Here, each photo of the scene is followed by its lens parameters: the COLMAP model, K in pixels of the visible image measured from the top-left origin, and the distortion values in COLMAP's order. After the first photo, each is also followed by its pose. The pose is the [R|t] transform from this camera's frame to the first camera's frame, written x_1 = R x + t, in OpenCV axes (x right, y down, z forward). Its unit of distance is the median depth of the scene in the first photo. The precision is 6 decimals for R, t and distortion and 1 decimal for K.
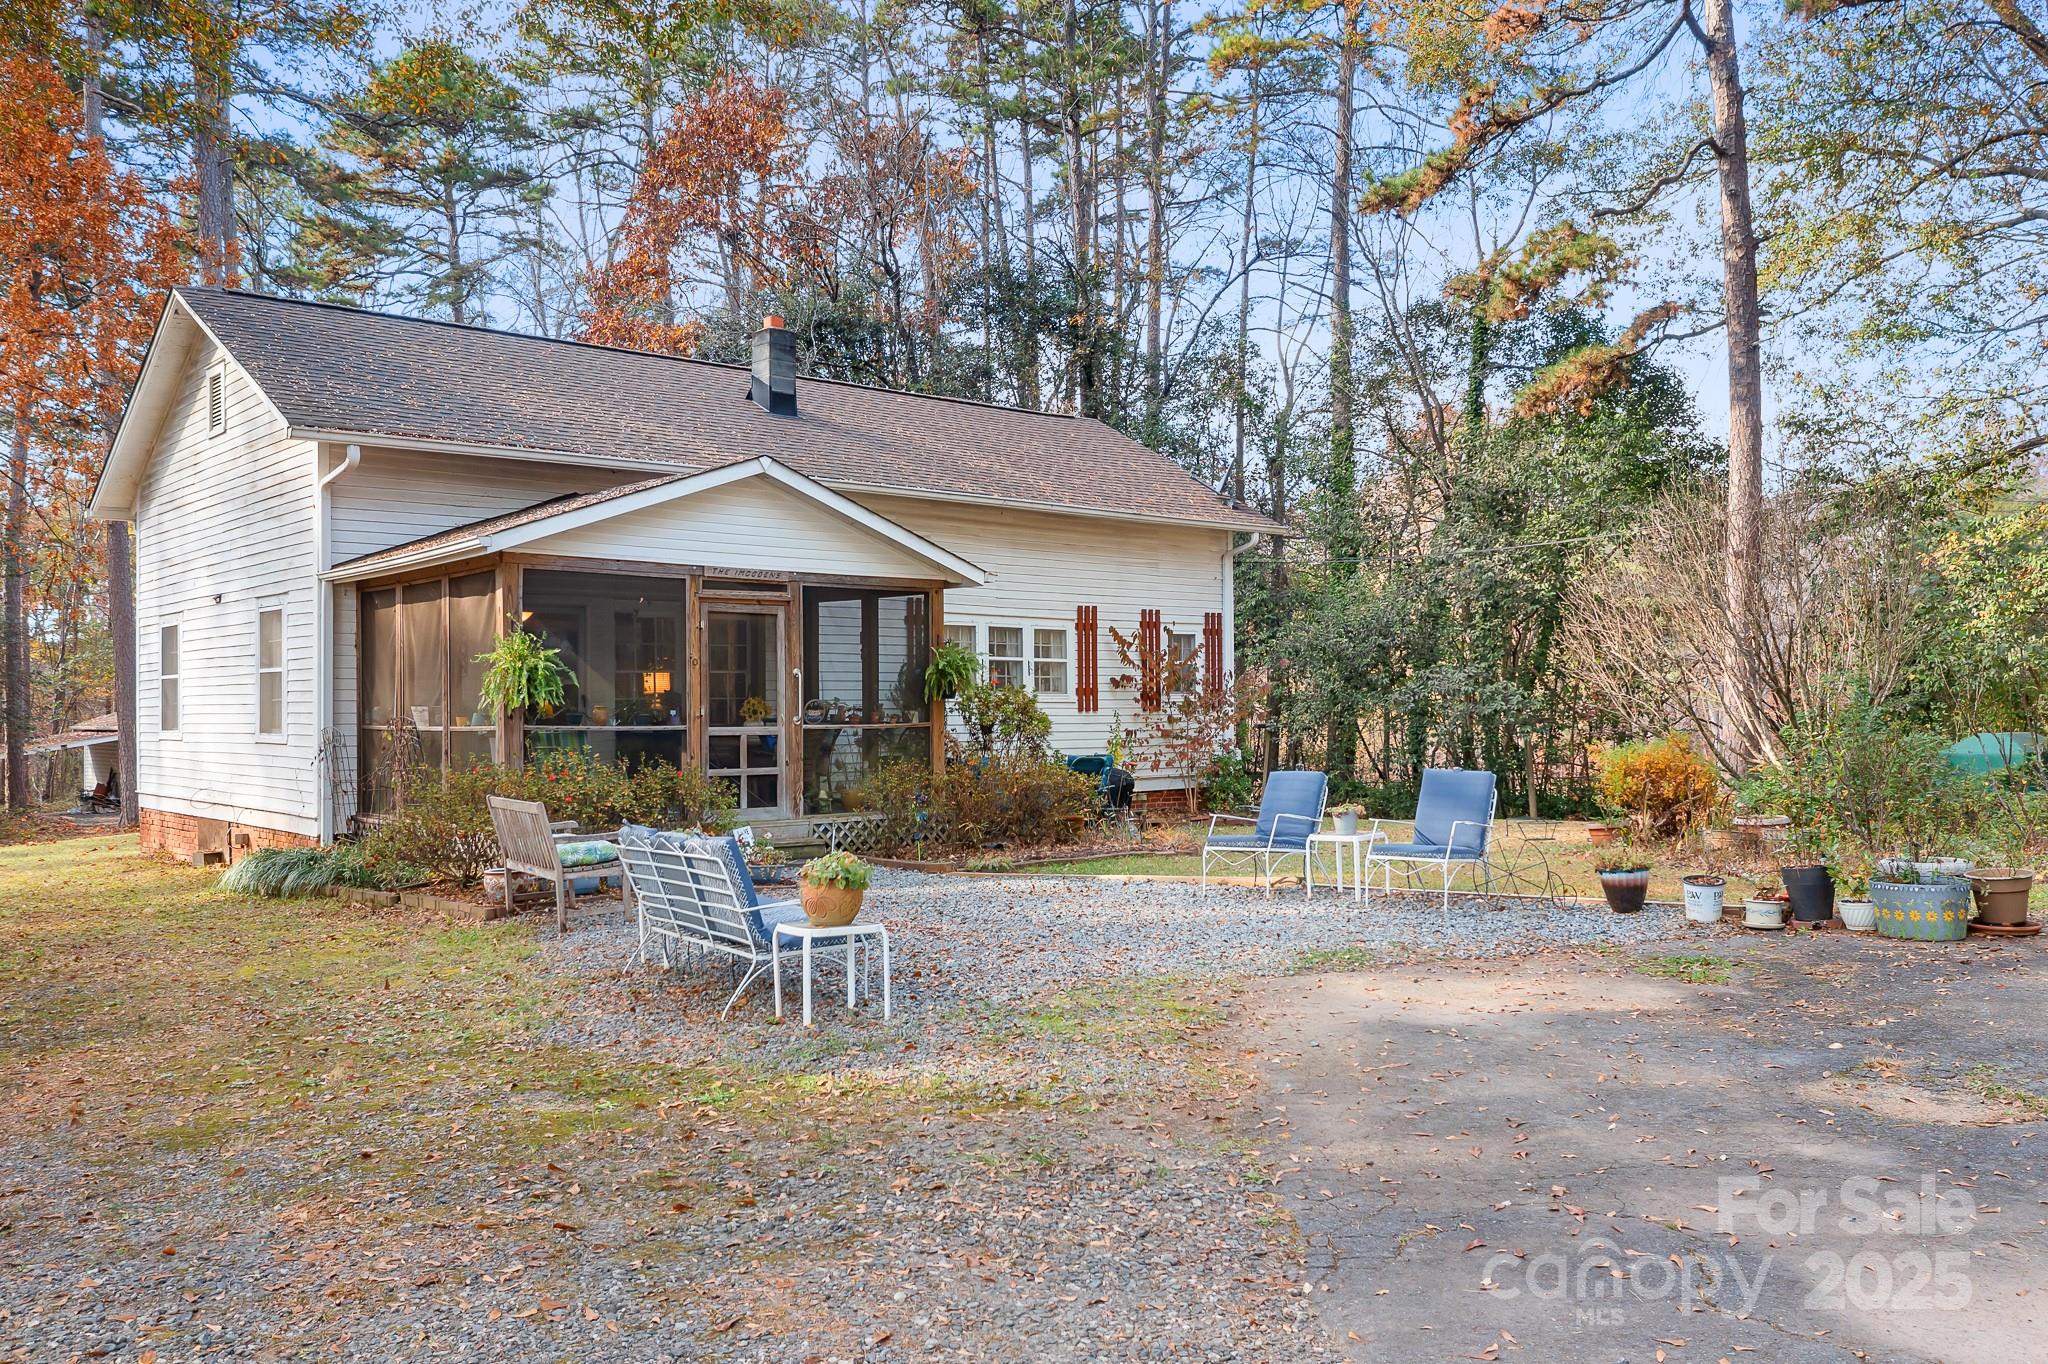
lens RADIAL K [[1655.9, 0, 1024.0], [0, 1655.9, 682.0], [0, 0, 1]] dist [-0.017004, 0.005025]
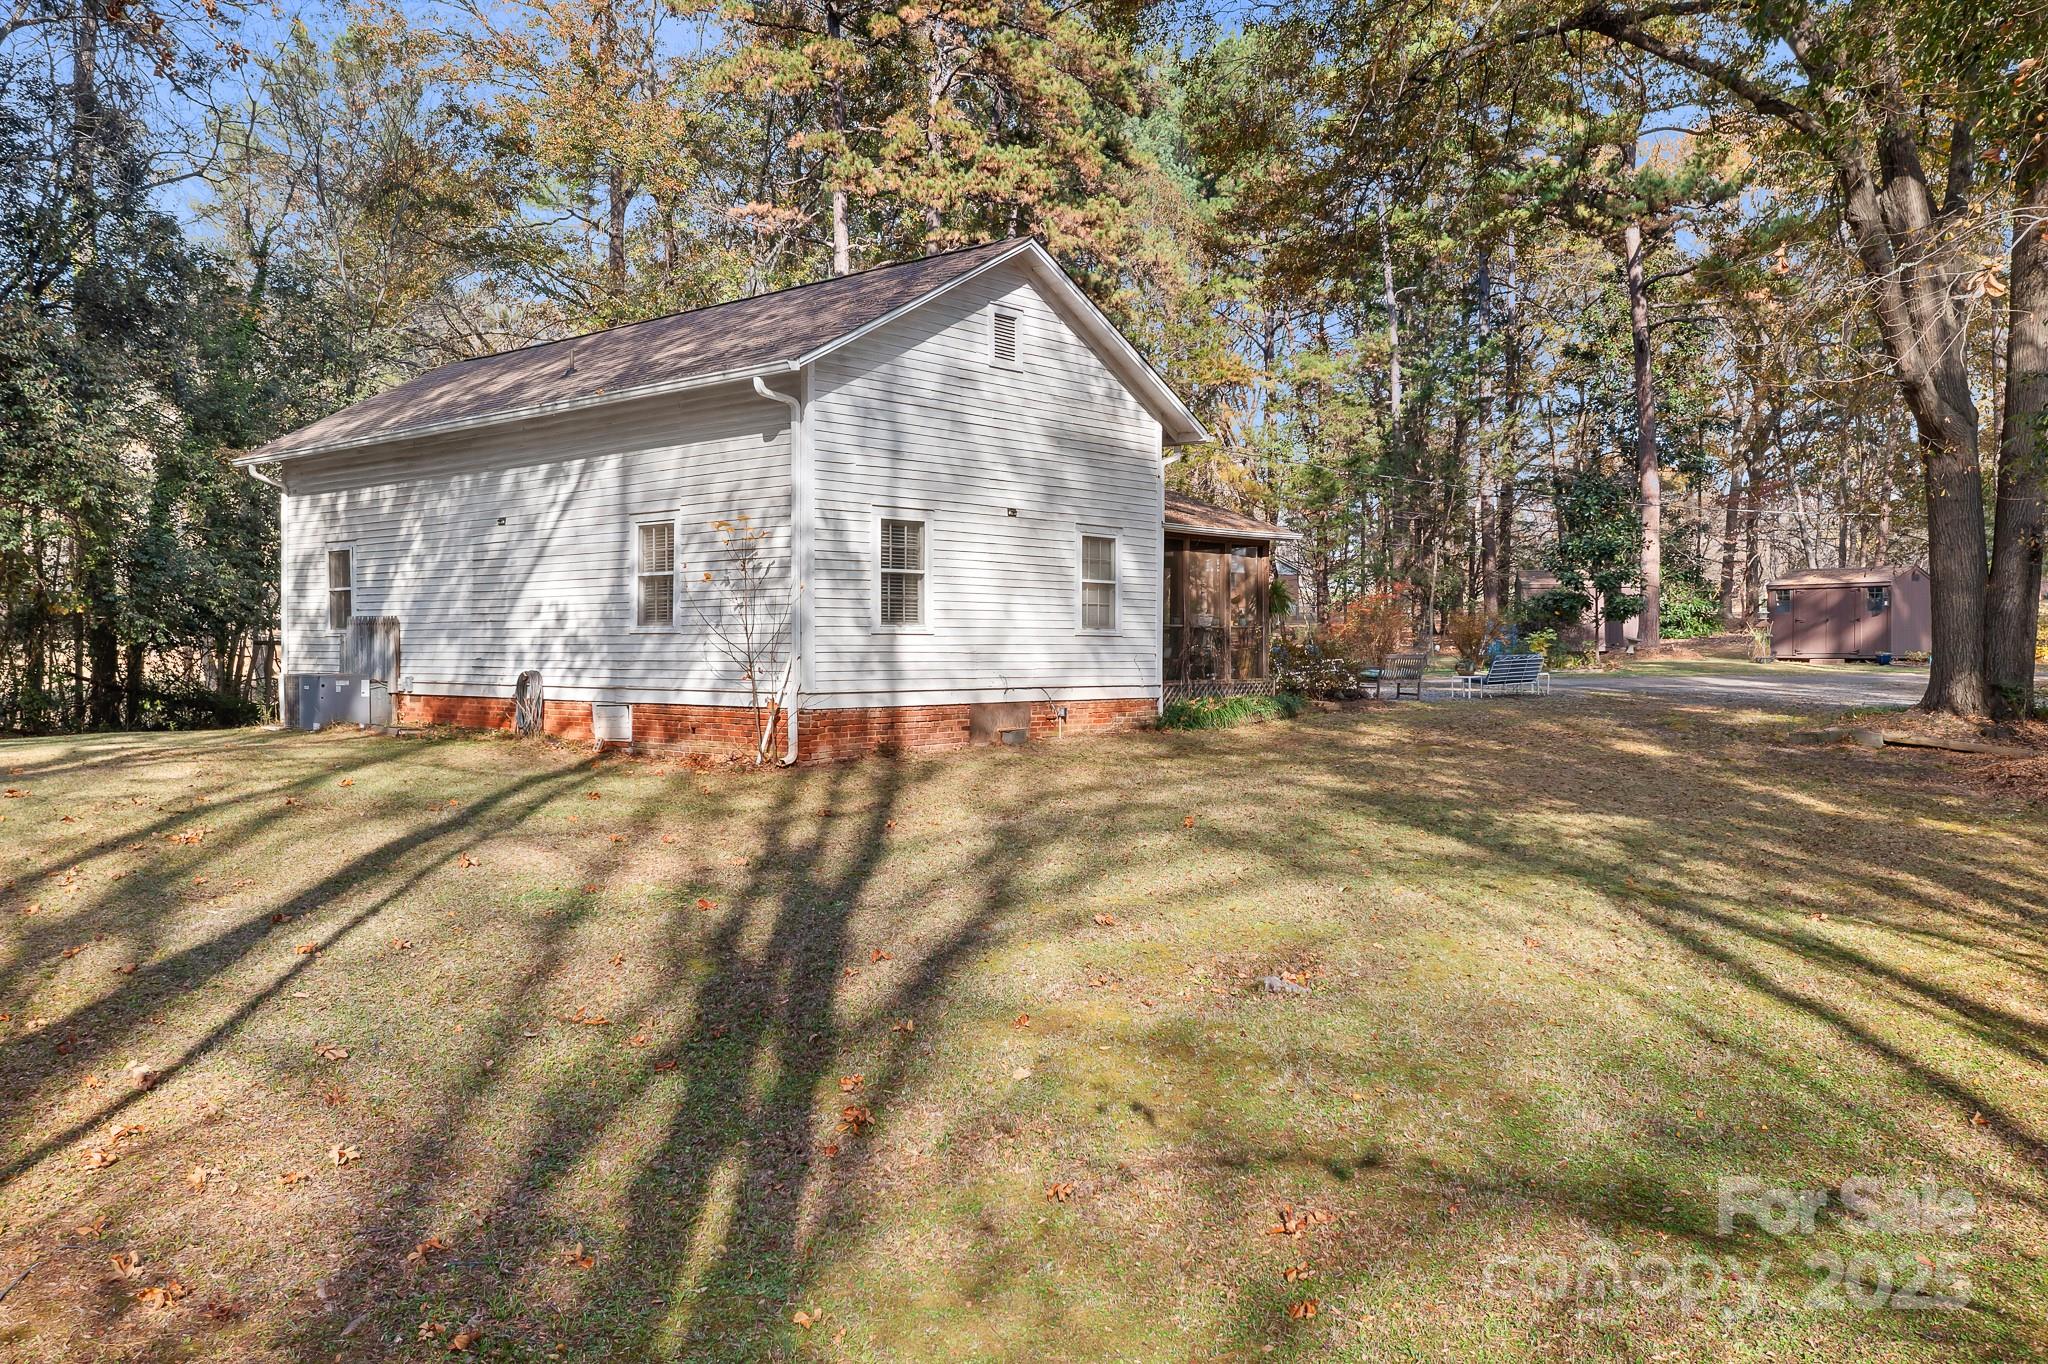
lens RADIAL K [[1647.7, 0, 1024.0], [0, 1647.7, 682.0], [0, 0, 1]] dist [-0.010432, 0.001590]
pose [[-0.128835, -0.009400, 0.991621, -1.577174], [-0.016765, 0.999833, 0.007299, 0.058108], [-0.991524, -0.015684, -0.128971, 1.094713]]
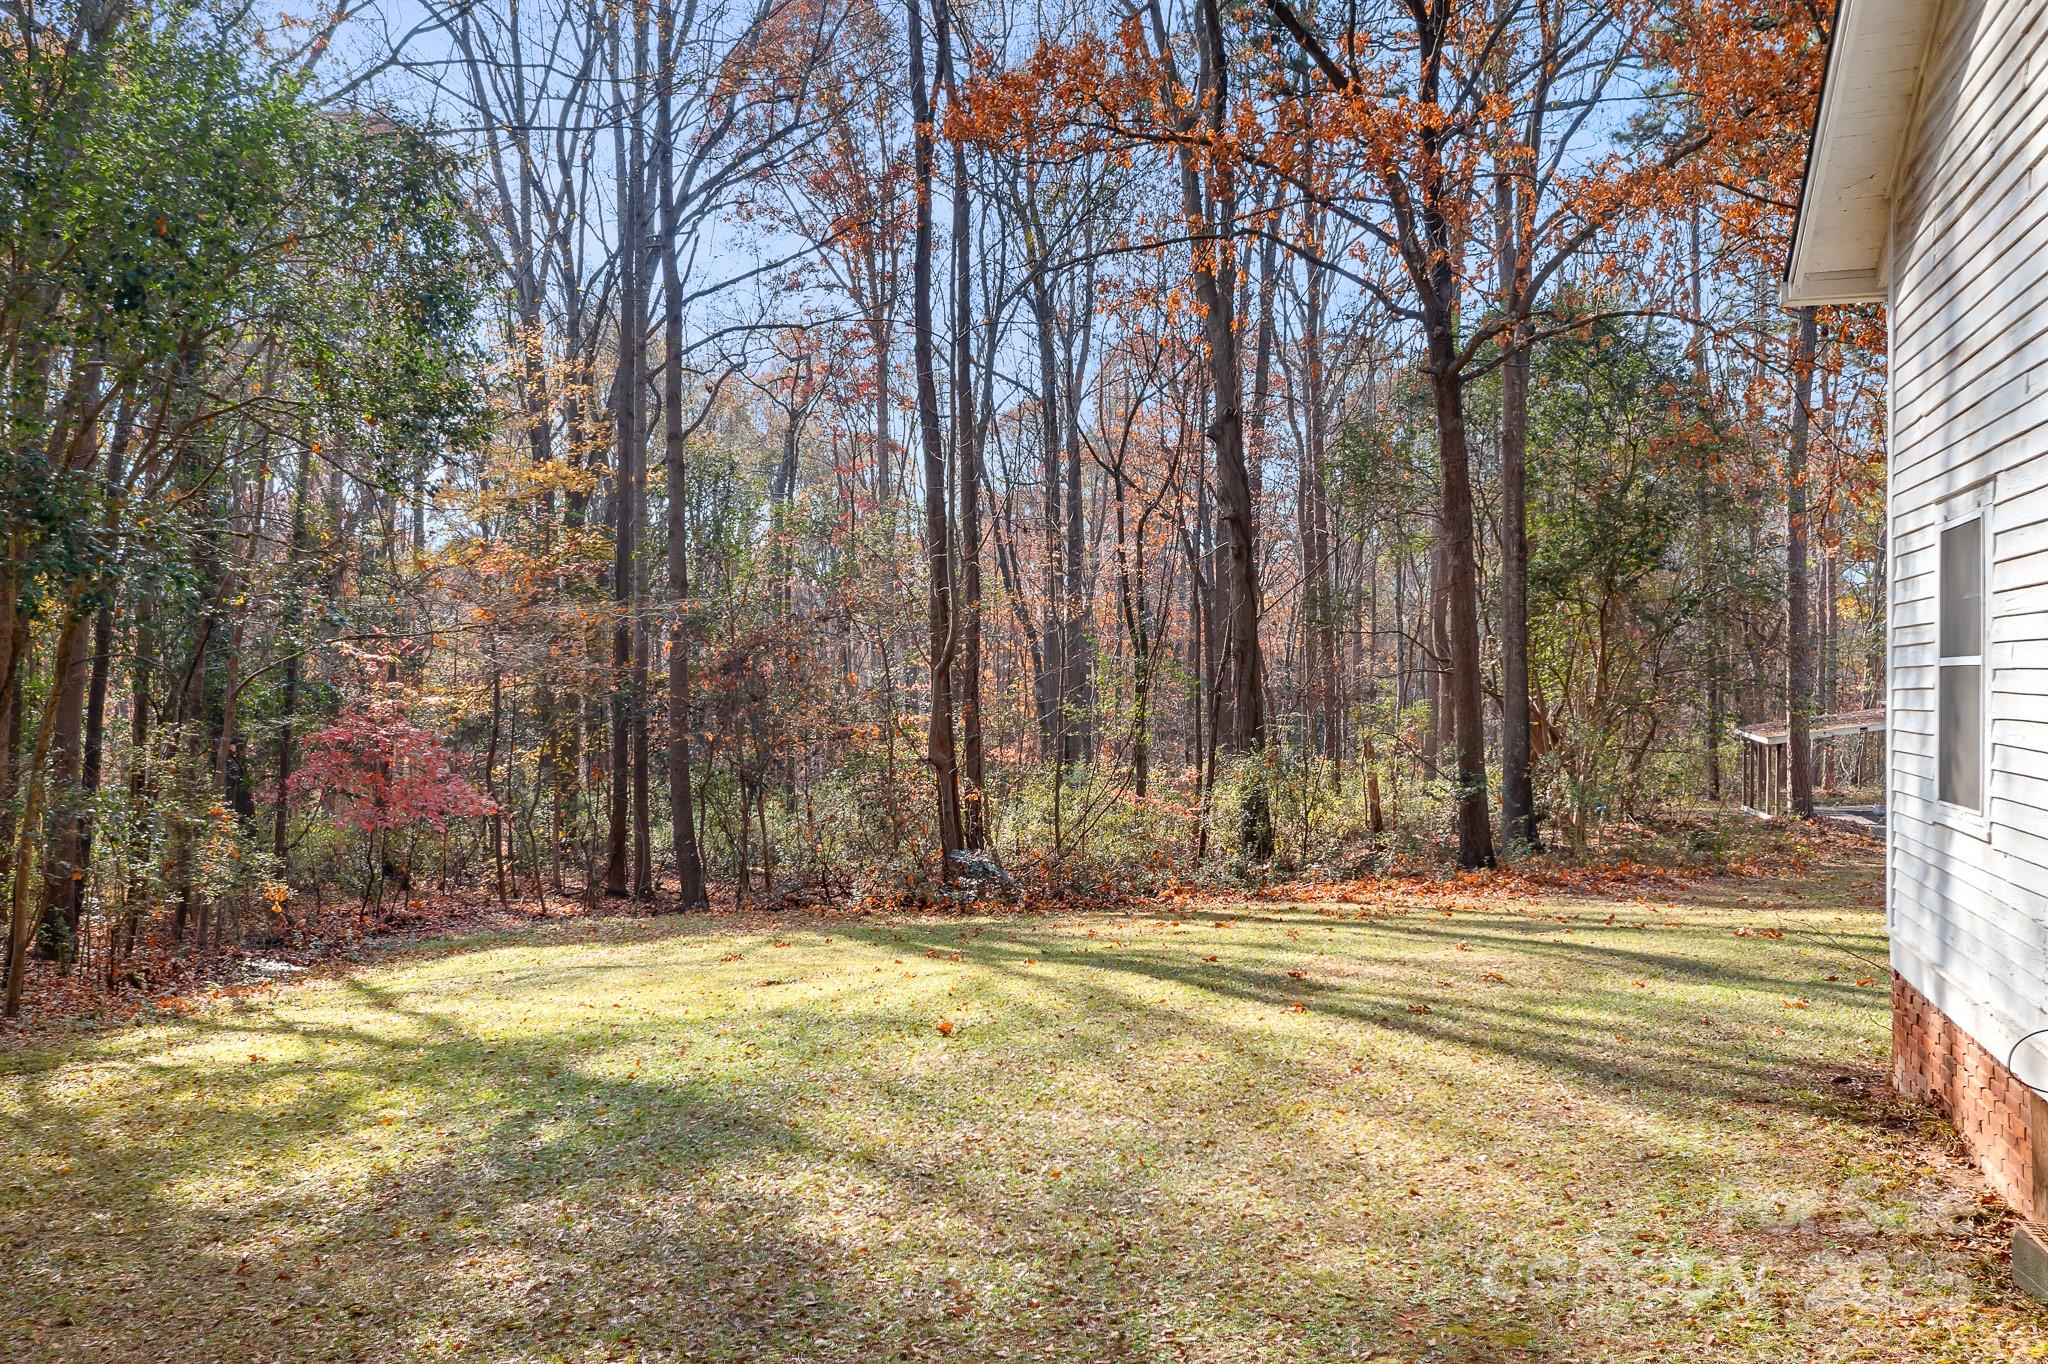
lens RADIAL K [[1606.6, 0, 1024.0], [0, 1606.6, 682.0], [0, 0, 1]] dist [-0.000304, -0.002422]
pose [[0.513716, 0.016935, -0.857793, -0.322990], [0.007119, 0.999687, 0.023999, -0.008727], [0.857931, -0.018435, 0.513434, 0.646319]]
